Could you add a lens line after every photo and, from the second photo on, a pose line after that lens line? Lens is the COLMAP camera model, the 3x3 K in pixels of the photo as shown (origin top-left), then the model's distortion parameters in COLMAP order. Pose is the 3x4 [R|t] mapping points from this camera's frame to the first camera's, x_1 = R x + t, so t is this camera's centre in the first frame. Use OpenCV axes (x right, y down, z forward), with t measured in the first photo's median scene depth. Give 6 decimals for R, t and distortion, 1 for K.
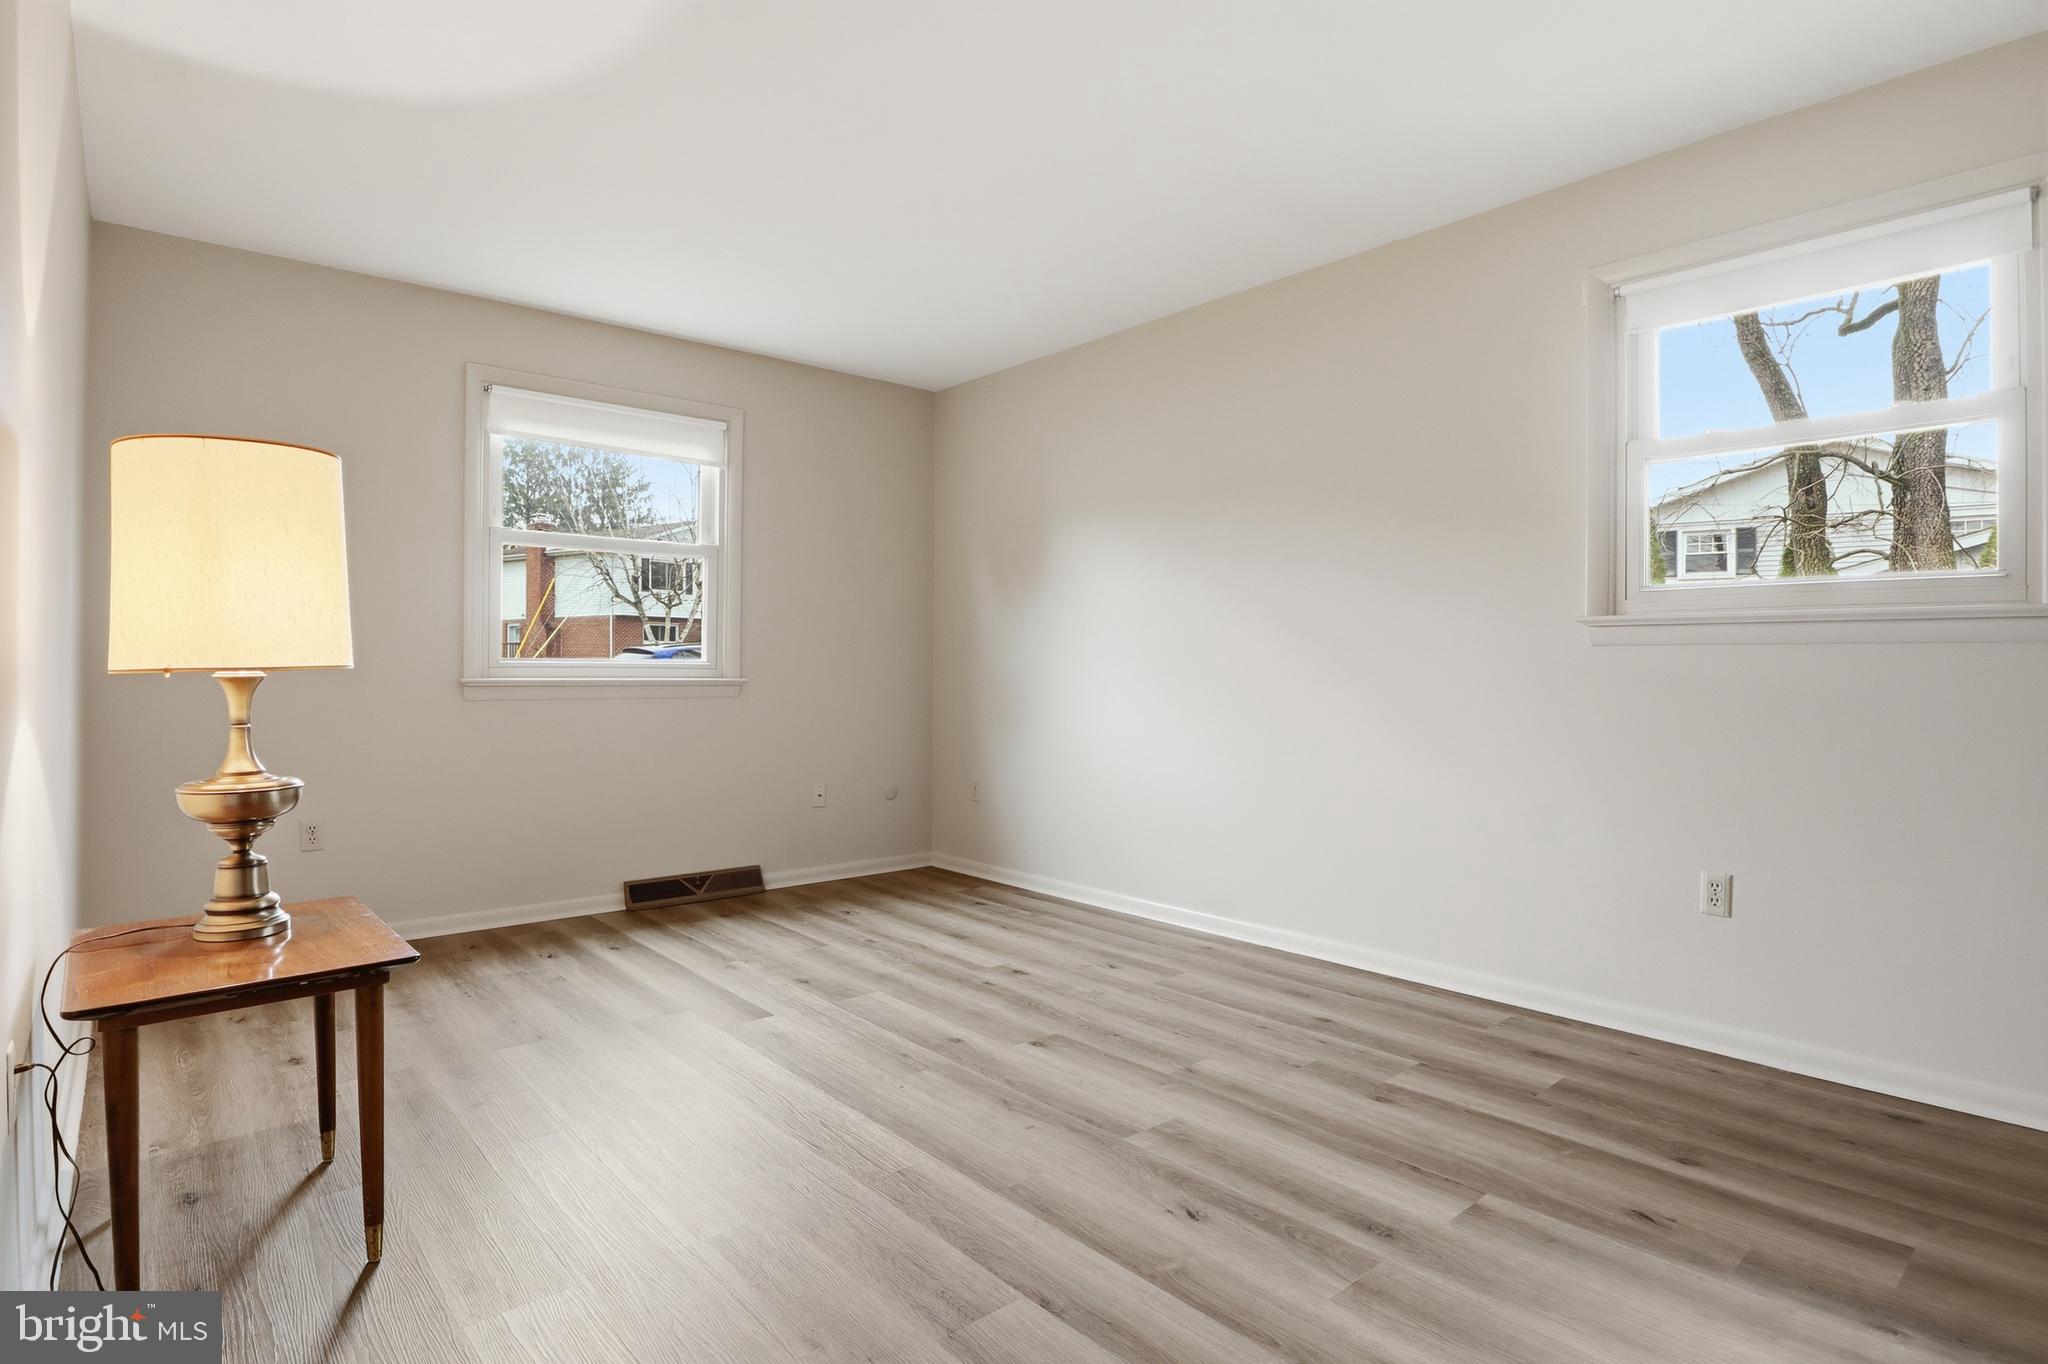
lens RADIAL K [[1041.4, 0, 1024.0], [0, 1041.4, 682.0], [0, 0, 1]] dist [-0.038835, 0.001925]
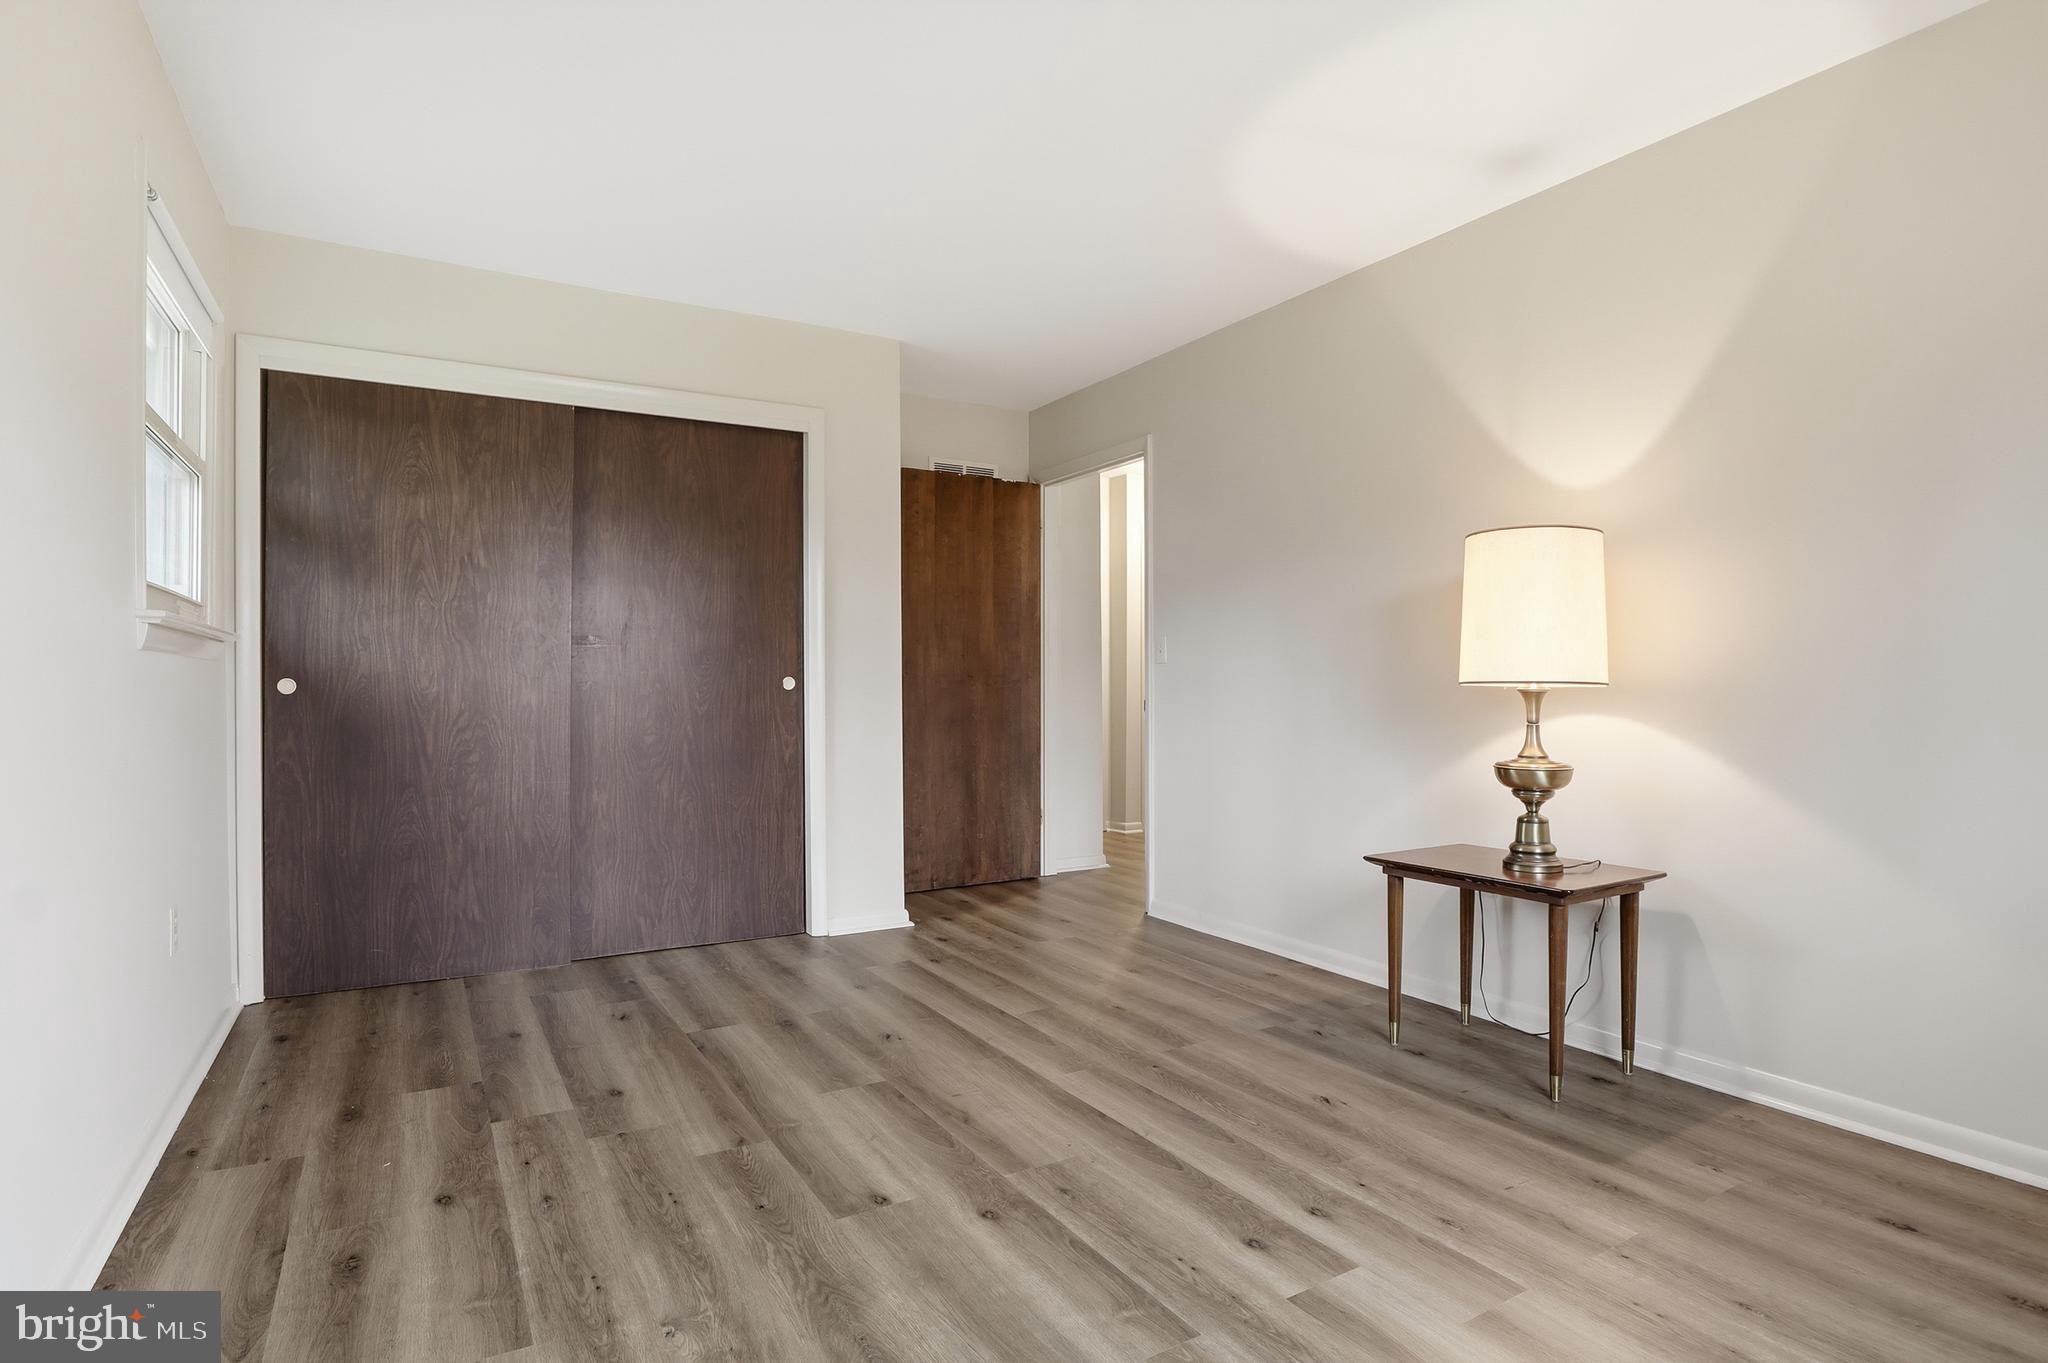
lens RADIAL K [[1041.4, 0, 1024.0], [0, 1041.4, 681.5], [0, 0, 1]] dist [-0.038835, 0.001925]
pose [[-0.983280, -0.001683, 0.182094, -0.239616], [0.000334, 0.999939, 0.011044, -0.022564], [-0.182101, 0.010920, -0.983219, 1.867625]]
